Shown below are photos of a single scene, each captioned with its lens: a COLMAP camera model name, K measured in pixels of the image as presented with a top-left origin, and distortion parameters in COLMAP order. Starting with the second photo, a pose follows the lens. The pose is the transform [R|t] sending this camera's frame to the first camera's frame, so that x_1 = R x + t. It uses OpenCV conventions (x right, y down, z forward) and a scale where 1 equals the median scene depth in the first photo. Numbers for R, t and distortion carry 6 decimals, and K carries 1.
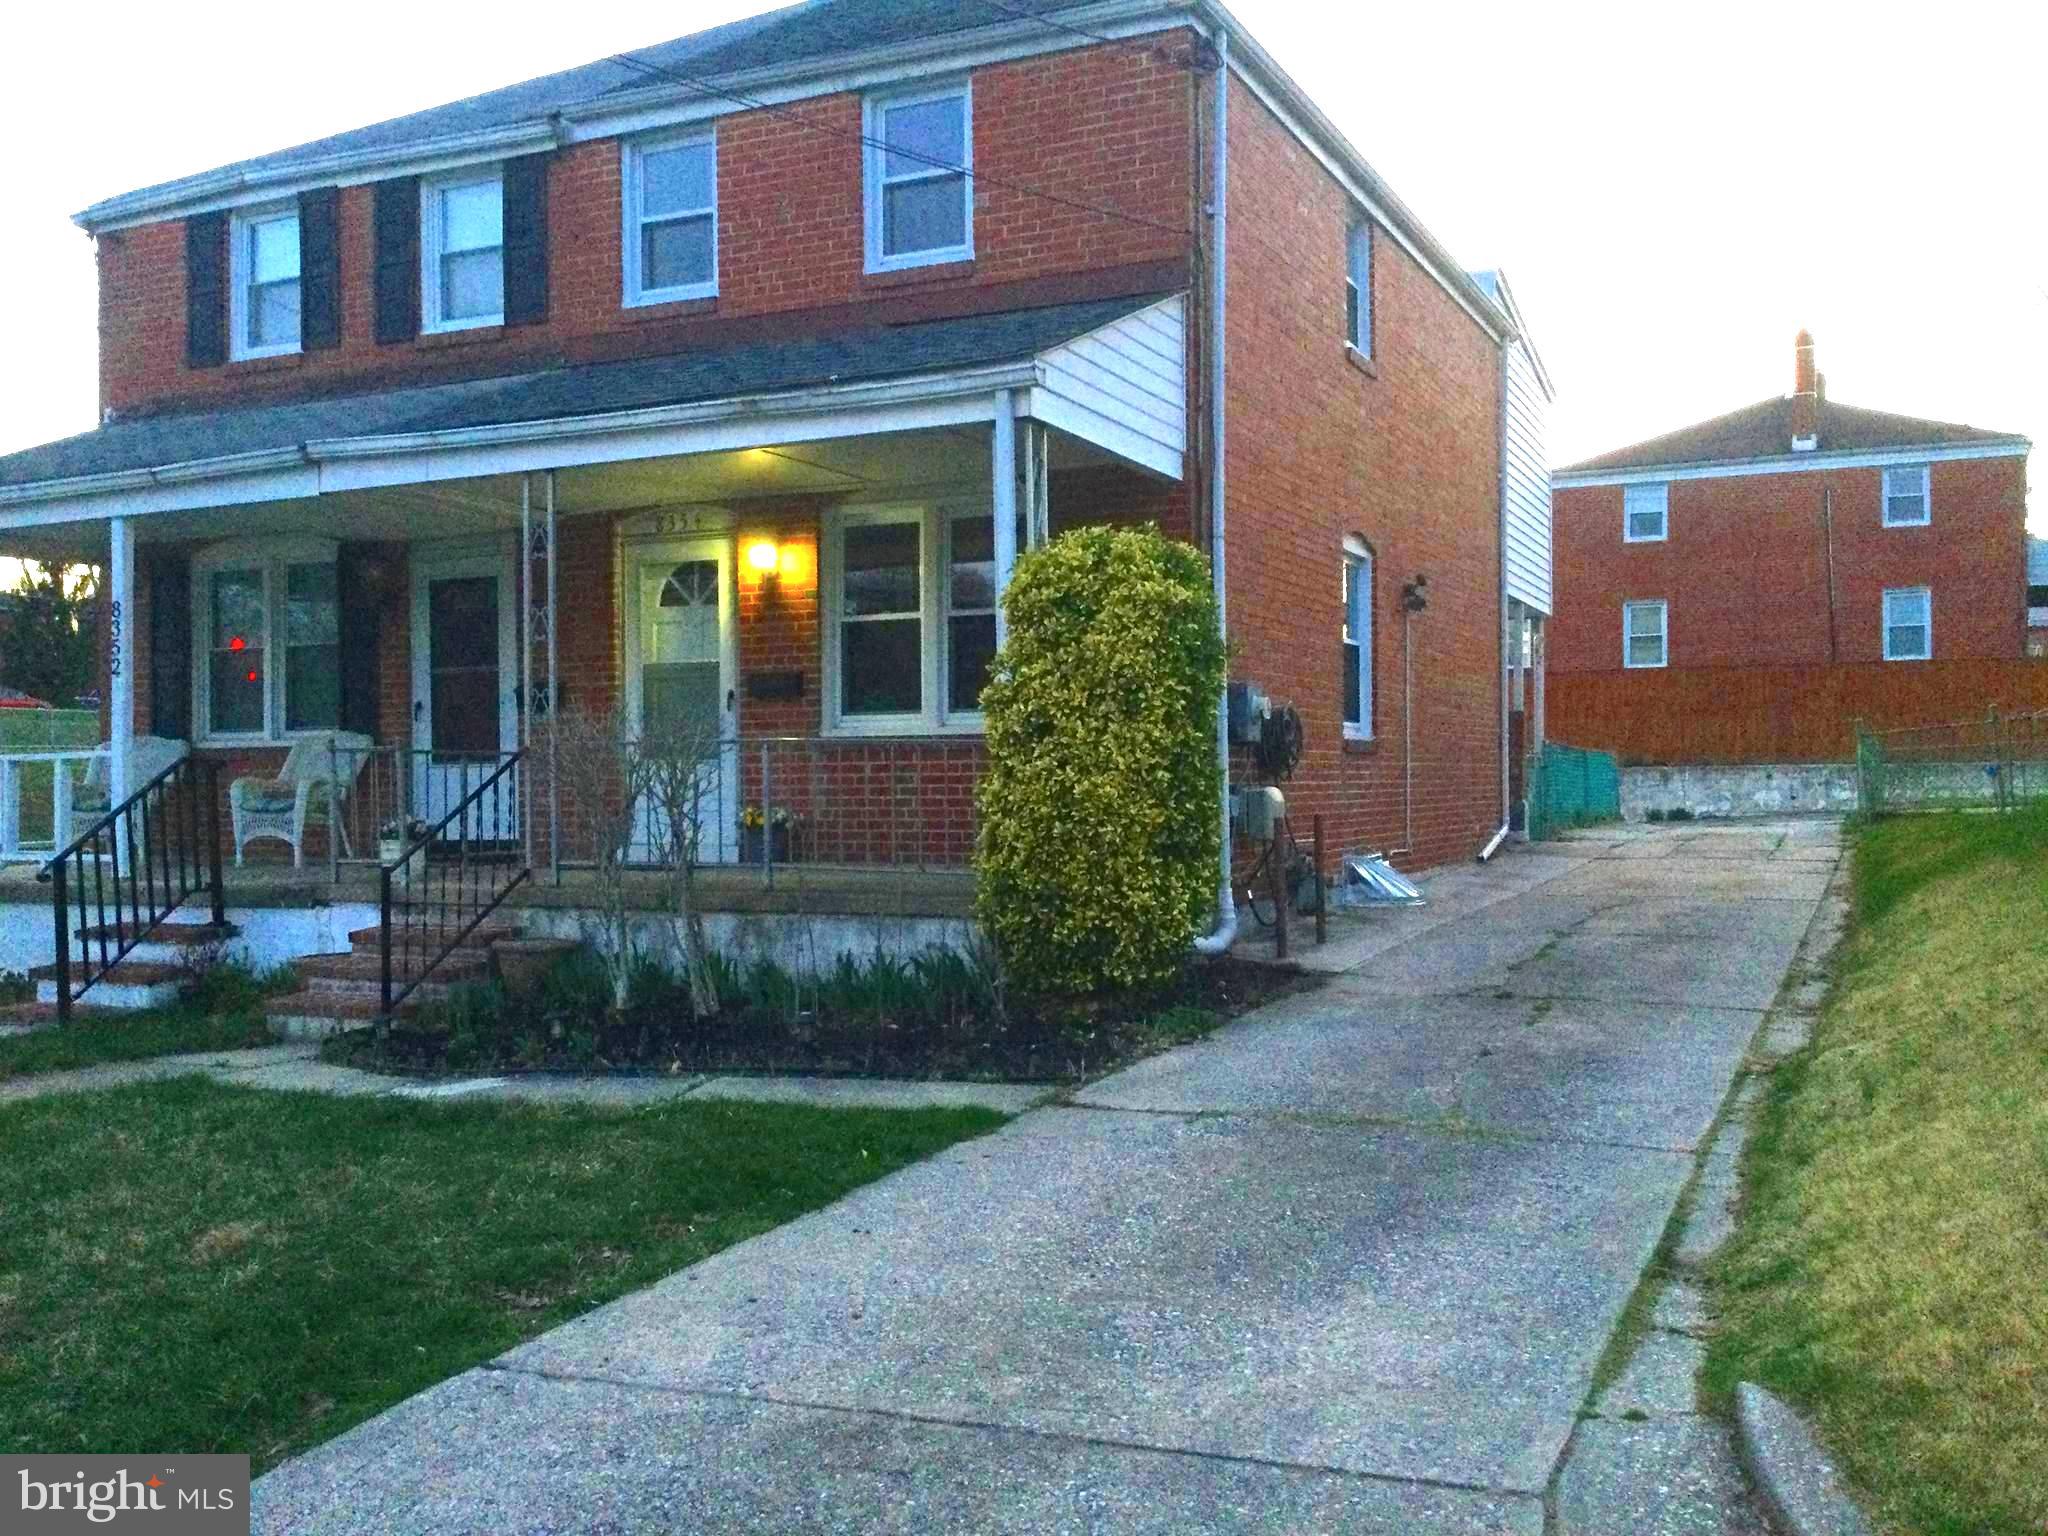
lens RADIAL K [[1864.1, 0, 998.7], [0, 1864.1, 773.3], [0, 0, 1]] dist [0.147212, -0.308171]
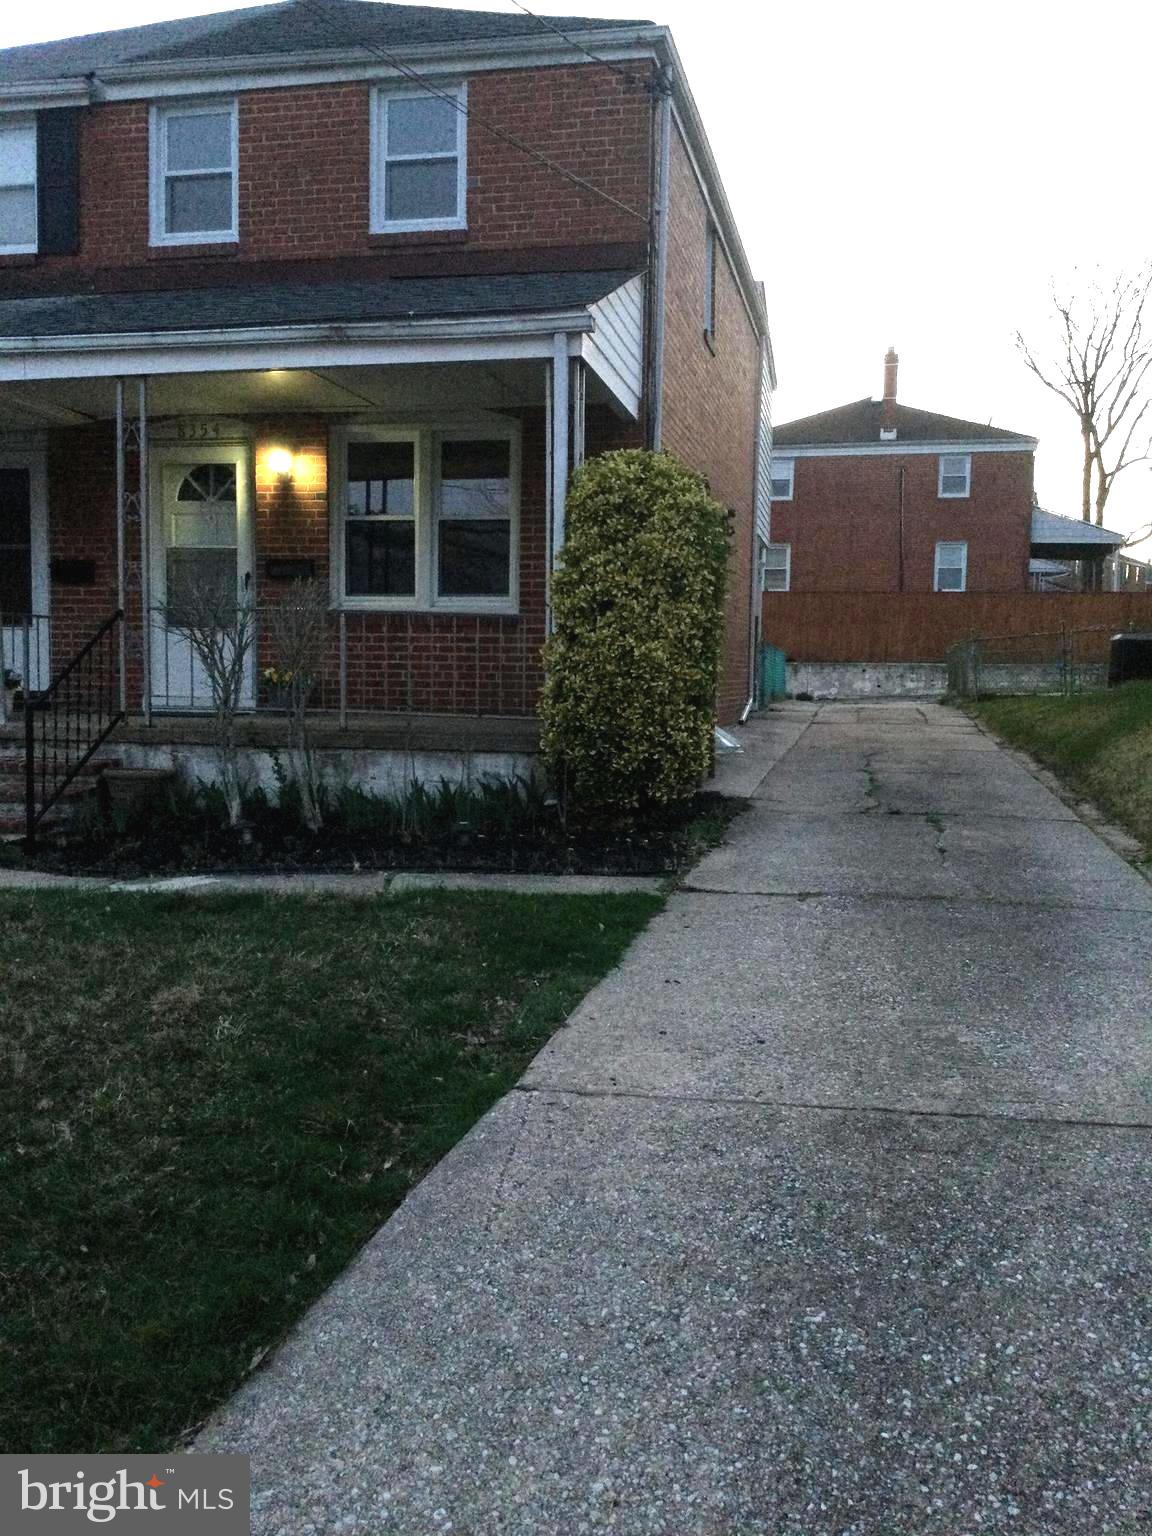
lens RADIAL K [[1398.0, 0, 559.7], [0, 1398.0, 767.8], [0, 0, 1]] dist [0.147212, -0.308171]
pose [[0.973254, 0.005939, 0.229654, -0.186353], [-0.022666, 0.997271, 0.070266, 0.016962], [-0.228610, -0.073592, 0.970733, 0.051131]]
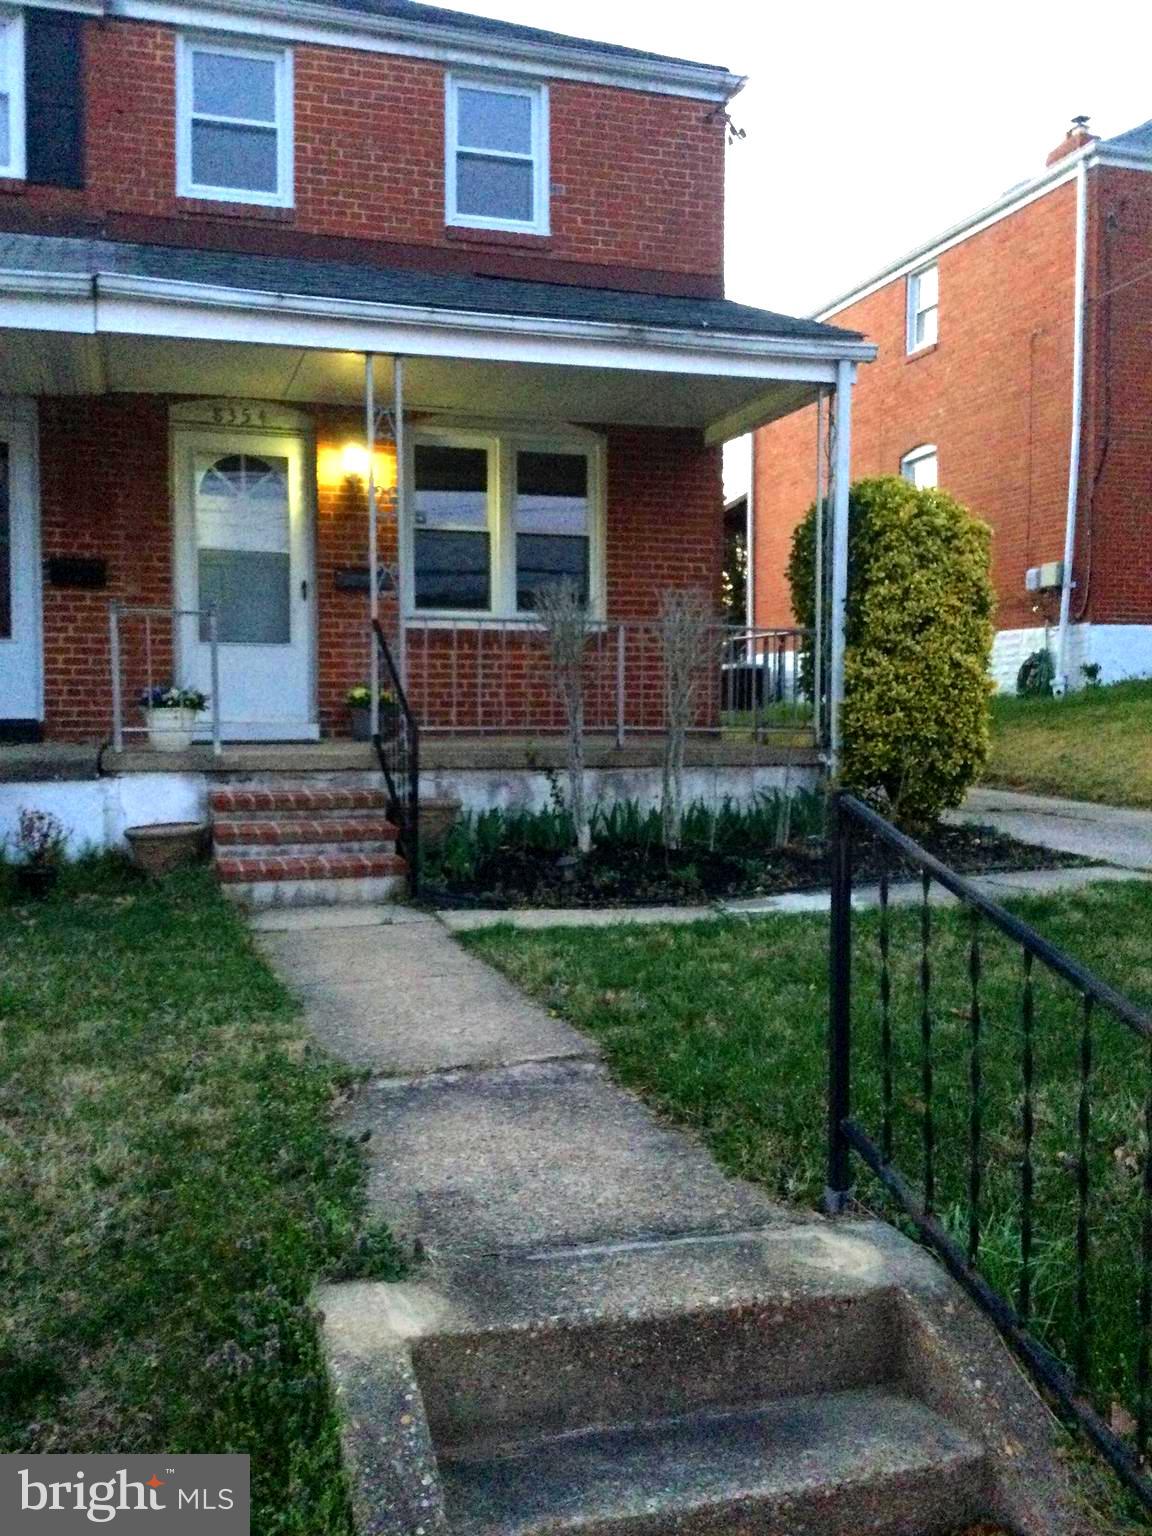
lens RADIAL K [[1398.0, 0, 559.7], [0, 1398.0, 767.8], [0, 0, 1]] dist [0.147212, -0.308171]
pose [[0.721448, -0.018783, 0.692214, -0.724765], [-0.010453, 0.999223, 0.038009, 0.038362], [-0.692390, -0.034658, 0.720691, 0.360748]]
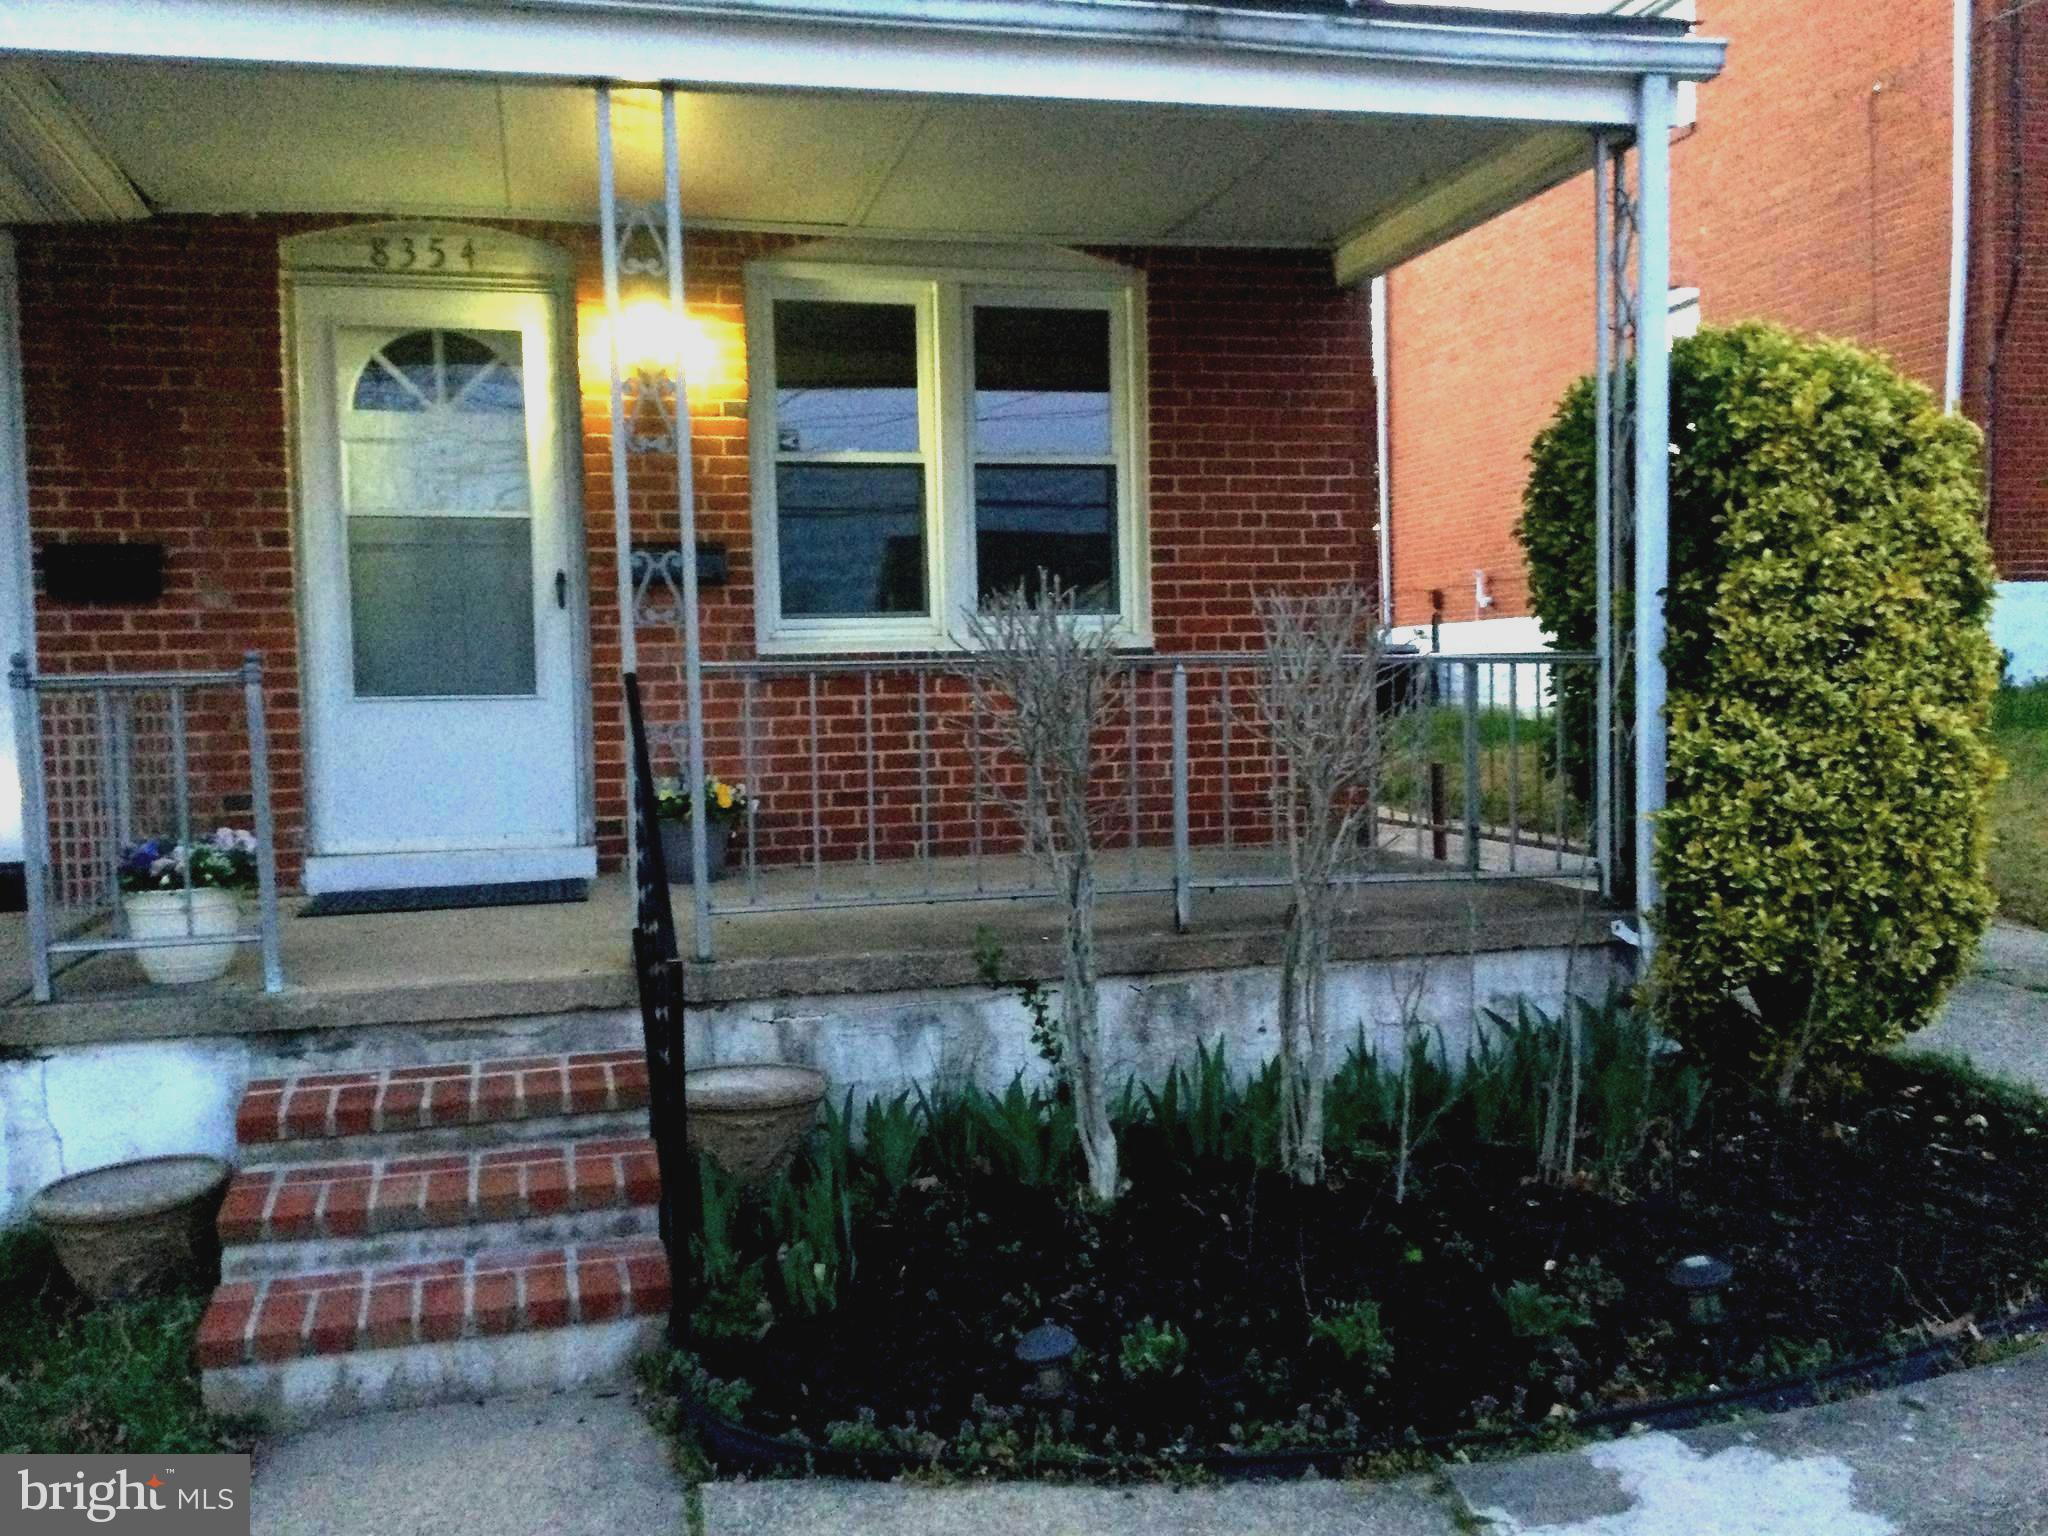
lens RADIAL K [[1864.1, 0, 998.7], [0, 1864.1, 773.3], [0, 0, 1]] dist [0.147212, -0.308171]
pose [[0.760162, -0.040058, 0.648497, -0.491414], [0.013268, 0.998847, 0.046147, -0.009454], [-0.649598, -0.026475, 0.759817, 0.580440]]
